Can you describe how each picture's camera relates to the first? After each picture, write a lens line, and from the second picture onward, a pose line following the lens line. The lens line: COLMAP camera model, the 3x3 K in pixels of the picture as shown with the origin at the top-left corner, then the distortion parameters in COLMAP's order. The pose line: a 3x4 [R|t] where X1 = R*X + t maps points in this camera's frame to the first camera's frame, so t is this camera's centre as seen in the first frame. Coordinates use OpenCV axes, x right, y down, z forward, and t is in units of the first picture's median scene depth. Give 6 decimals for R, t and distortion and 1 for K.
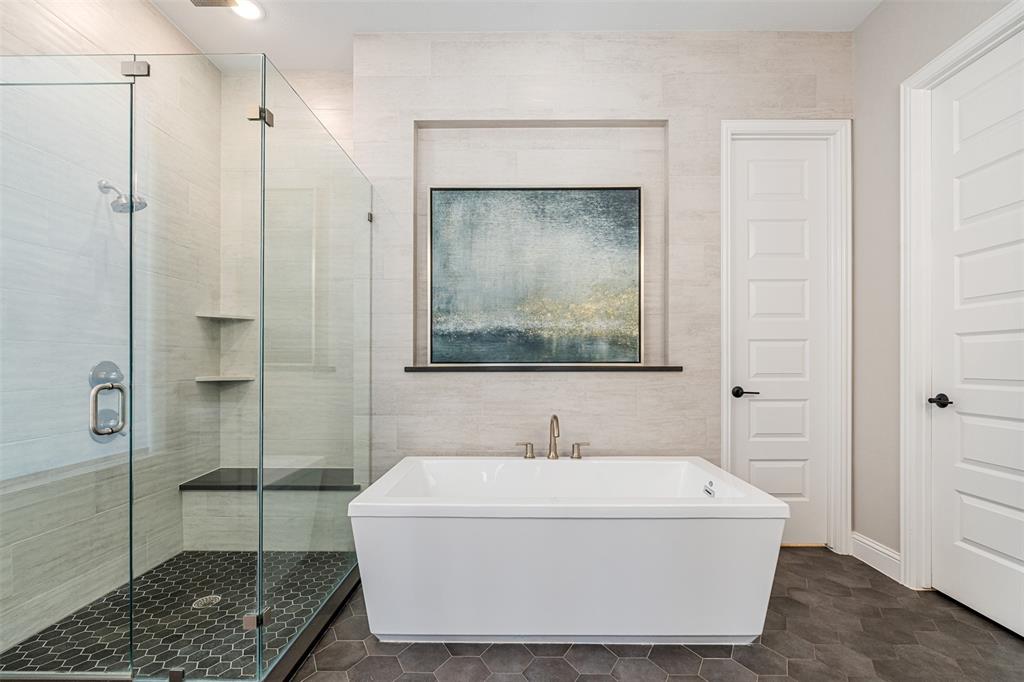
lens RADIAL K [[460.1, 0, 488.2], [0, 460.1, 361.9], [0, 0, 1]] dist [-0.005039, 0.000346]
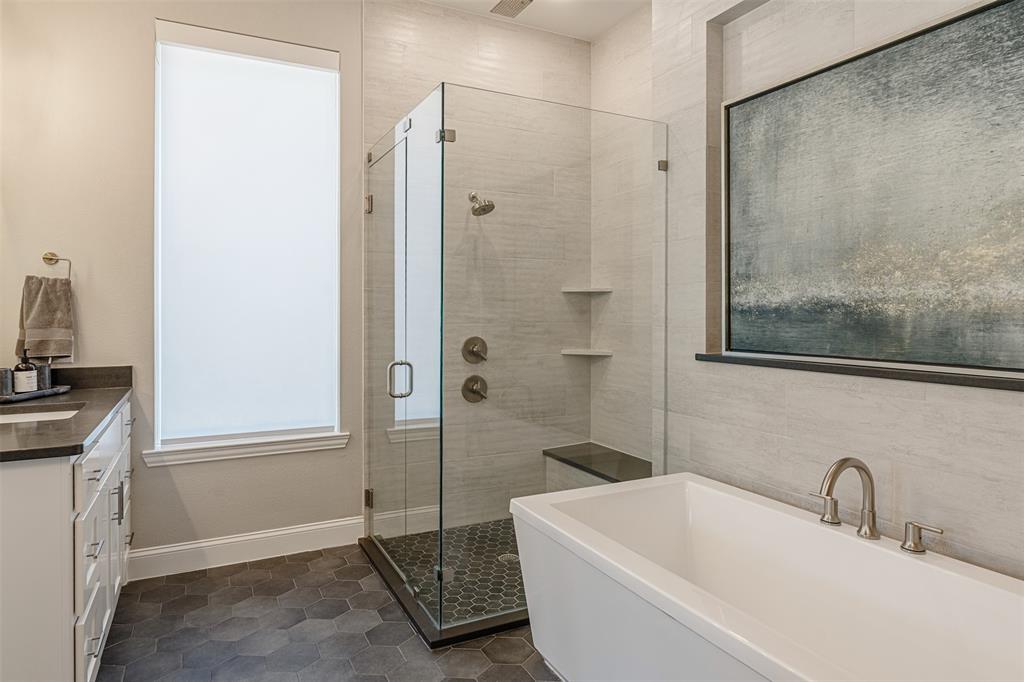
lens RADIAL K [[565.6, 0, 463.0], [0, 565.6, 315.8], [0, 0, 1]] dist [-0.004449, 0.001232]
pose [[0.474415, -0.002597, -0.880298, 0.463397], [0.003619, 0.999993, -0.001000, -0.052543], [0.880294, -0.002711, 0.474421, 0.224245]]
